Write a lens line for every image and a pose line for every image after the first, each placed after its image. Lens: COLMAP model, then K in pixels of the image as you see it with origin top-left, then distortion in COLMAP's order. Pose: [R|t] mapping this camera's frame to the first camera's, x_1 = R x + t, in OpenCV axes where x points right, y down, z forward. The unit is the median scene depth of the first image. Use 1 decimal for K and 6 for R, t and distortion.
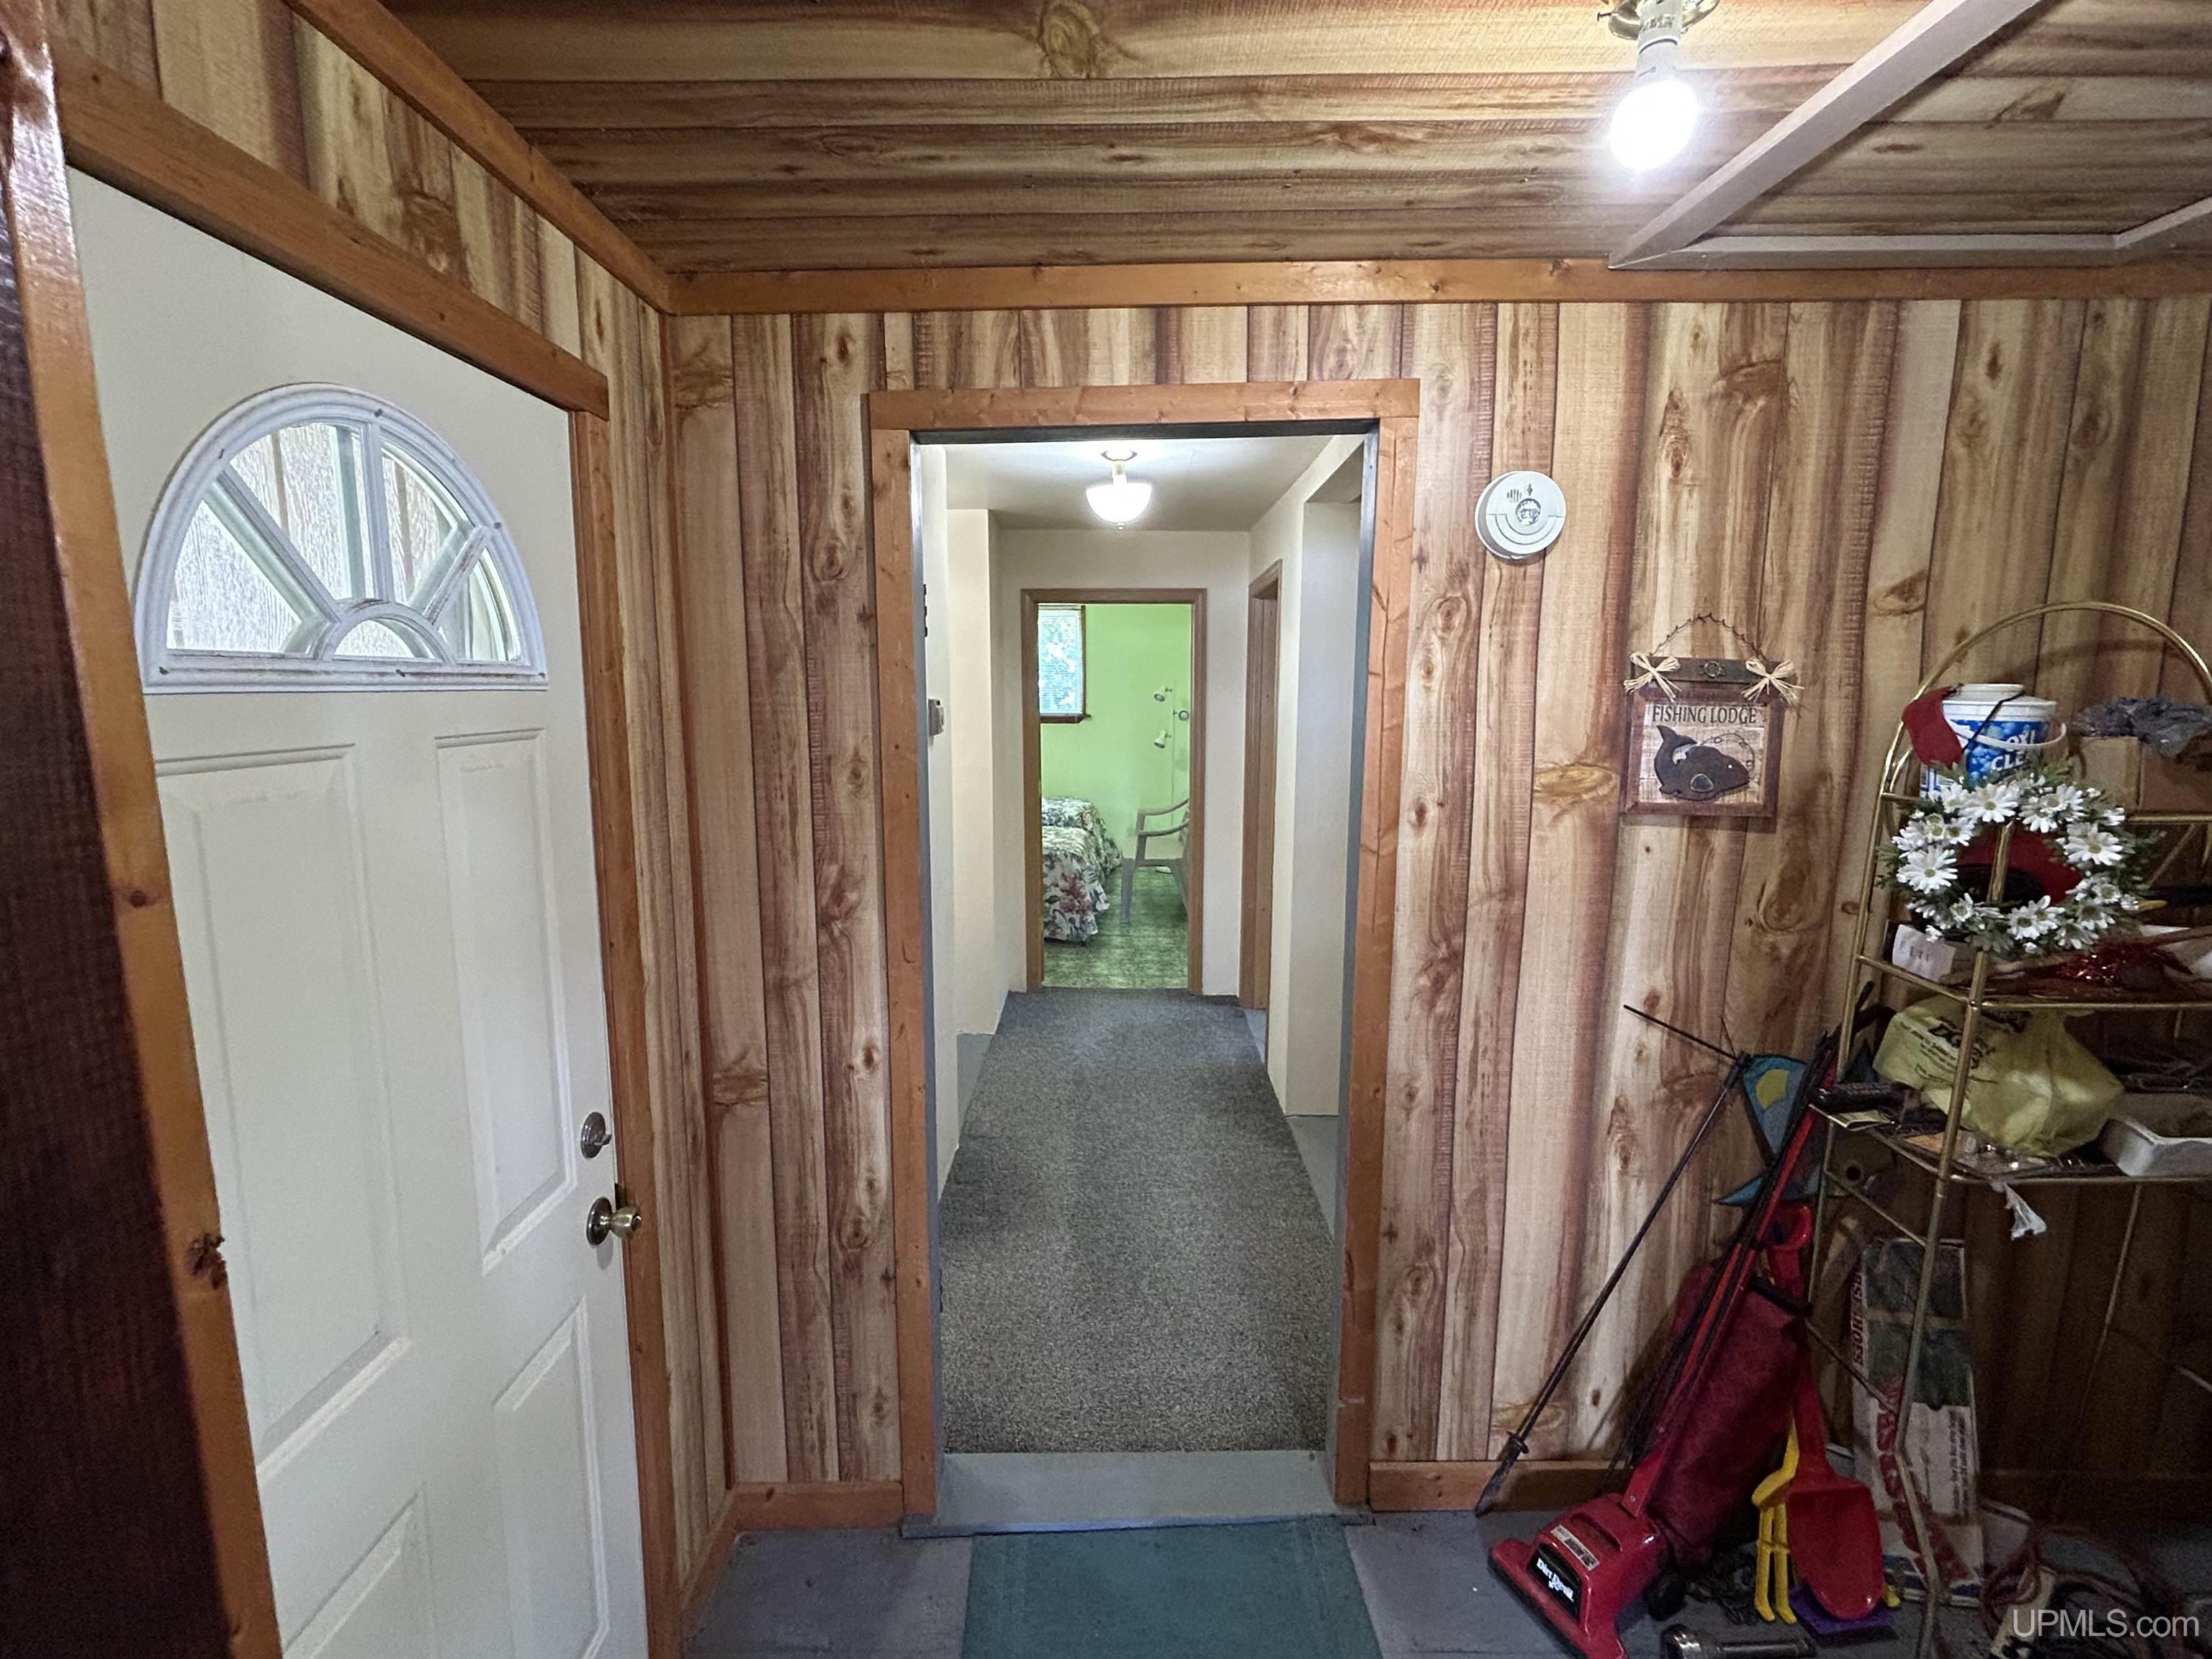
lens RADIAL K [[1049.0, 0, 1101.2], [0, 1049.0, 829.6], [0, 0, 1]] dist [0.003342, 0.001925]
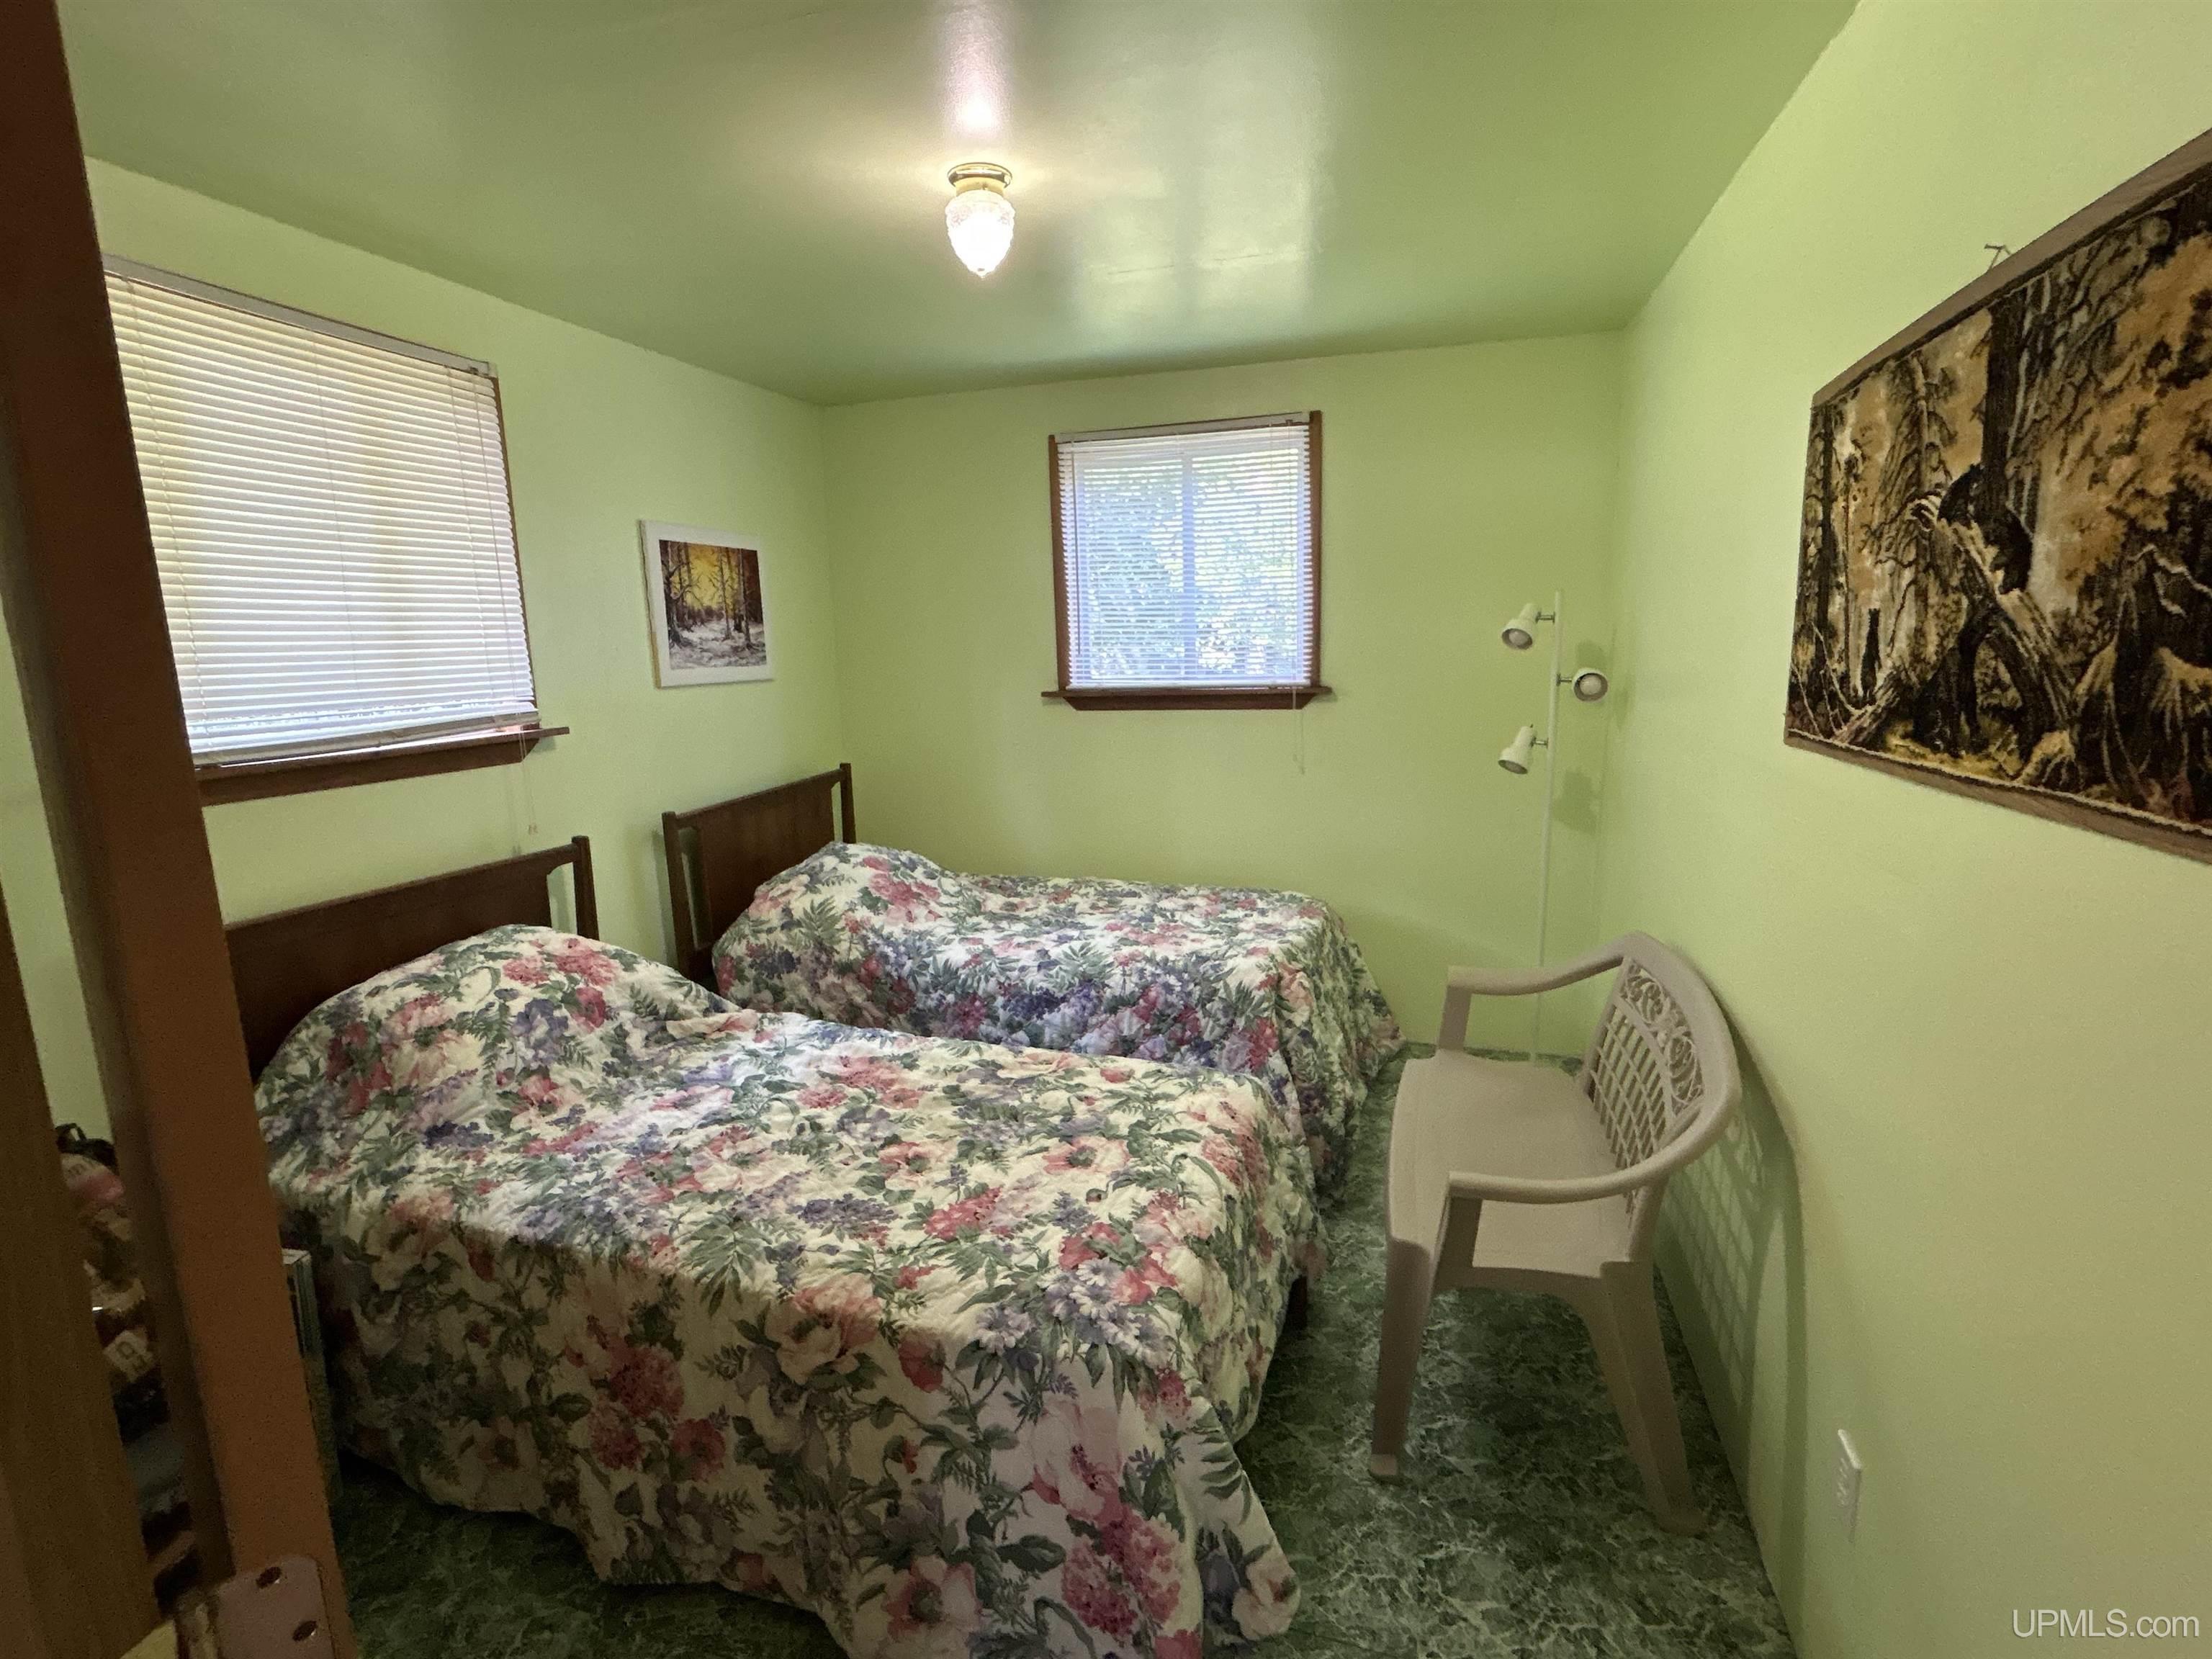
lens RADIAL K [[1049.0, 0, 1097.9], [0, 1049.0, 820.9], [0, 0, 1]] dist [0.003342, 0.001925]
pose [[0.959197, 0.019157, -0.282089, 0.026208], [-0.010594, 0.999437, 0.031849, -0.095204], [0.282540, -0.027561, 0.958860, 0.799072]]
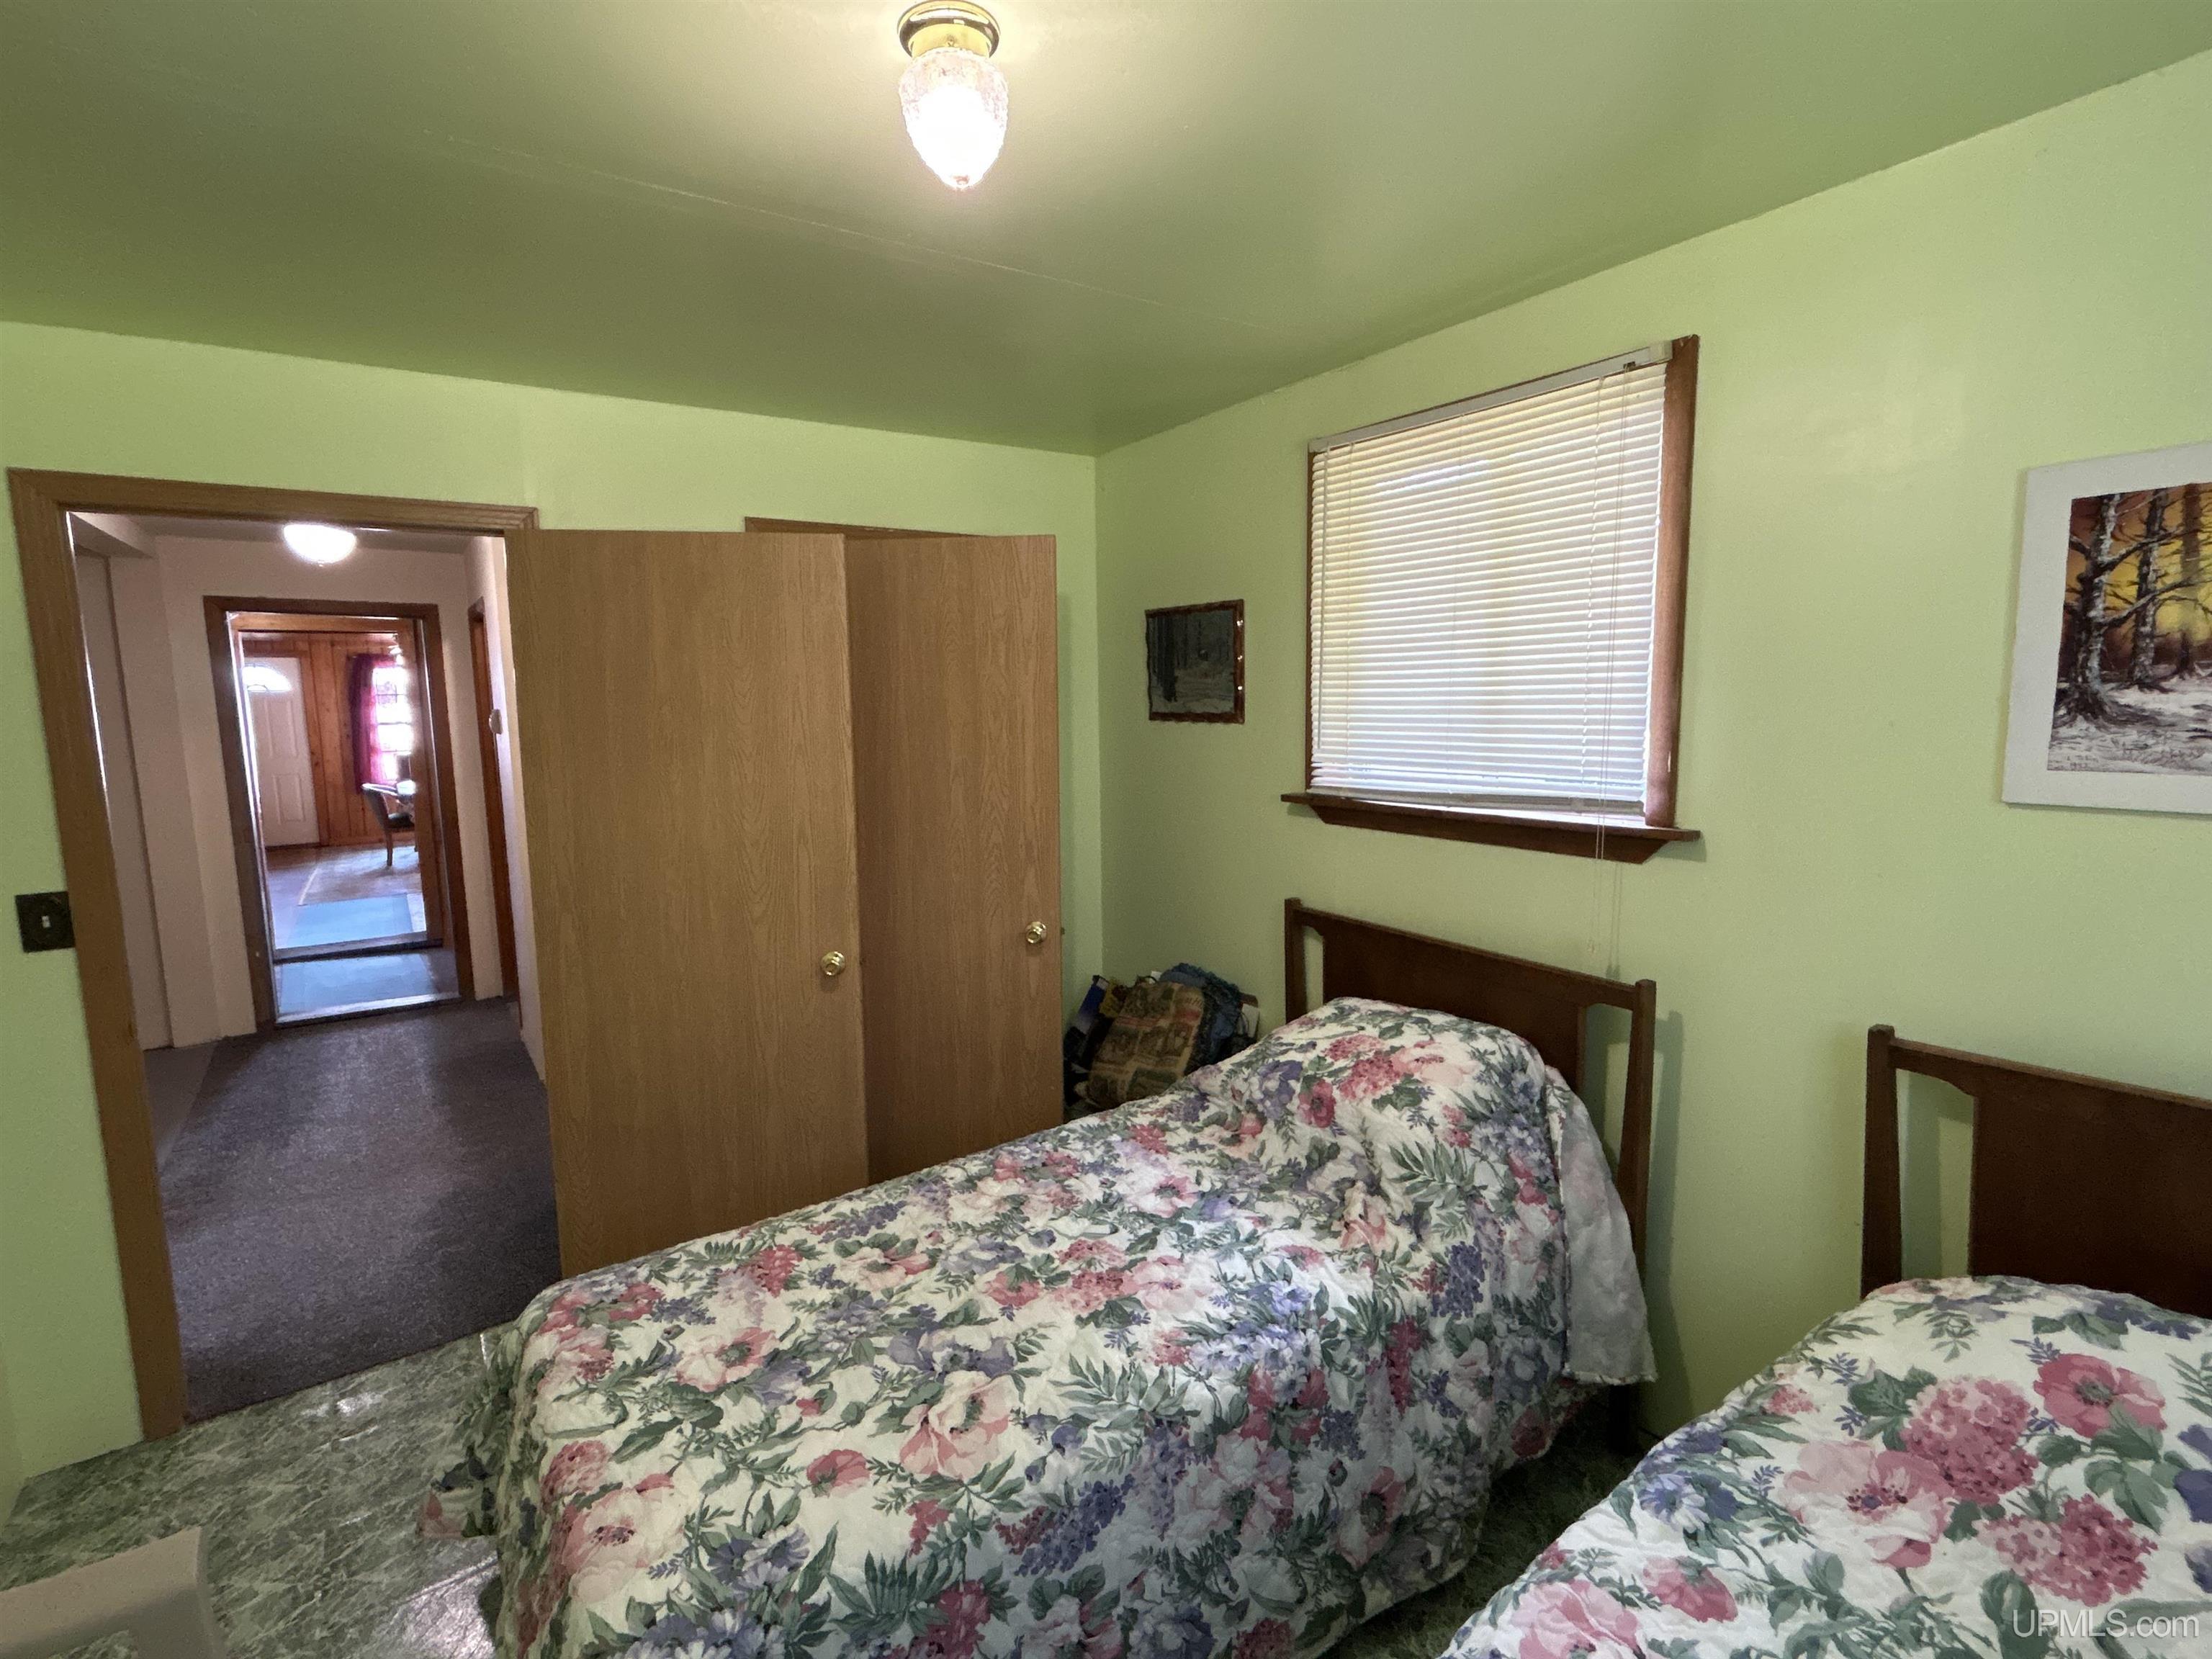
lens RADIAL K [[1049.0, 0, 1104.9], [0, 1049.0, 830.5], [0, 0, 1]] dist [0.003342, 0.001925]
pose [[-0.809633, 0.090691, -0.579888, 0.004164], [-0.067508, 0.967045, 0.245494, -0.181115], [0.583041, 0.237907, -0.776829, 1.291027]]
